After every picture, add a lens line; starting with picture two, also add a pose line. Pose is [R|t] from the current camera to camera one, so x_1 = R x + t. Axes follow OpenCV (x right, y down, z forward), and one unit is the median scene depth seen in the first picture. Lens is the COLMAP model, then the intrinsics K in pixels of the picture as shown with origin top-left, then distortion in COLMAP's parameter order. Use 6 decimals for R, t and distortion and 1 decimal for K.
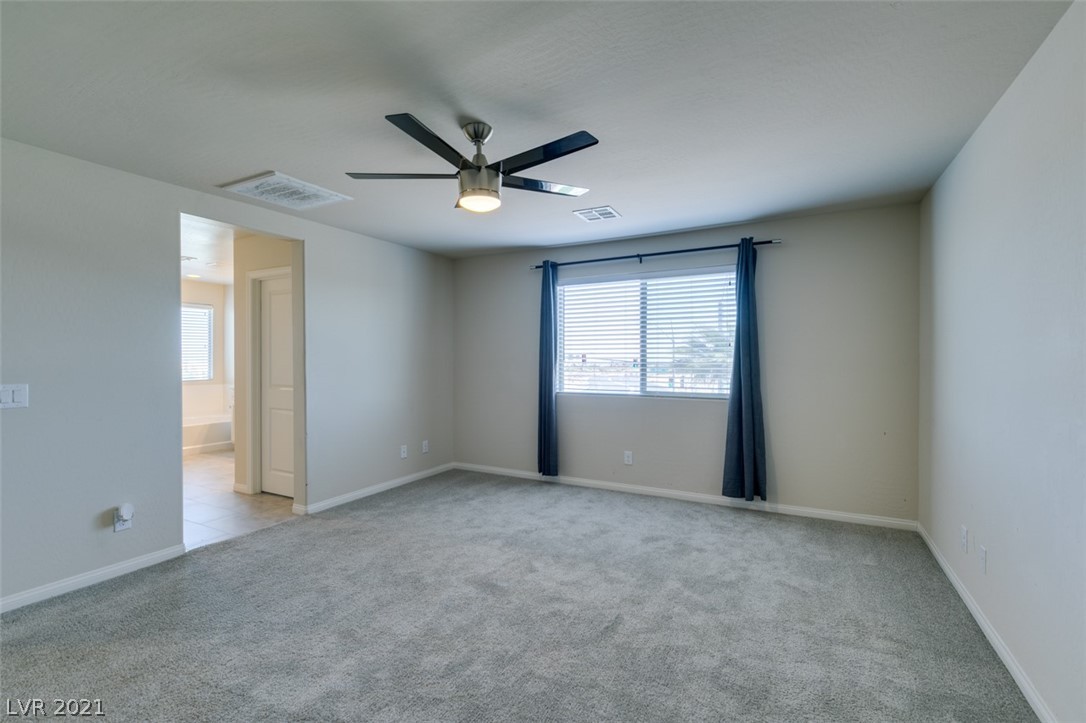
lens RADIAL K [[487.4, 0, 541.8], [0, 487.4, 359.7], [0, 0, 1]] dist [0.004378, -0.000875]
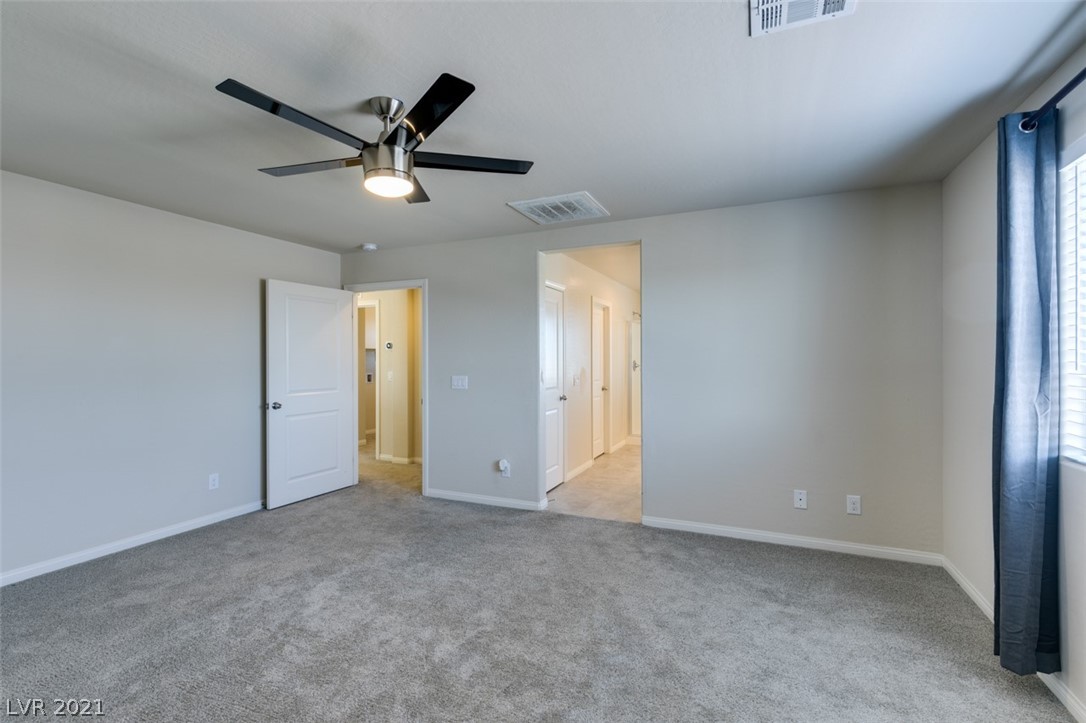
lens RADIAL K [[487.4, 0, 541.8], [0, 487.4, 359.7], [0, 0, 1]] dist [0.004378, -0.000875]
pose [[0.075402, -0.003274, -0.997148, 0.471292], [-0.004708, 0.999982, -0.003639, -0.002865], [0.997142, 0.004969, 0.075386, 0.744285]]
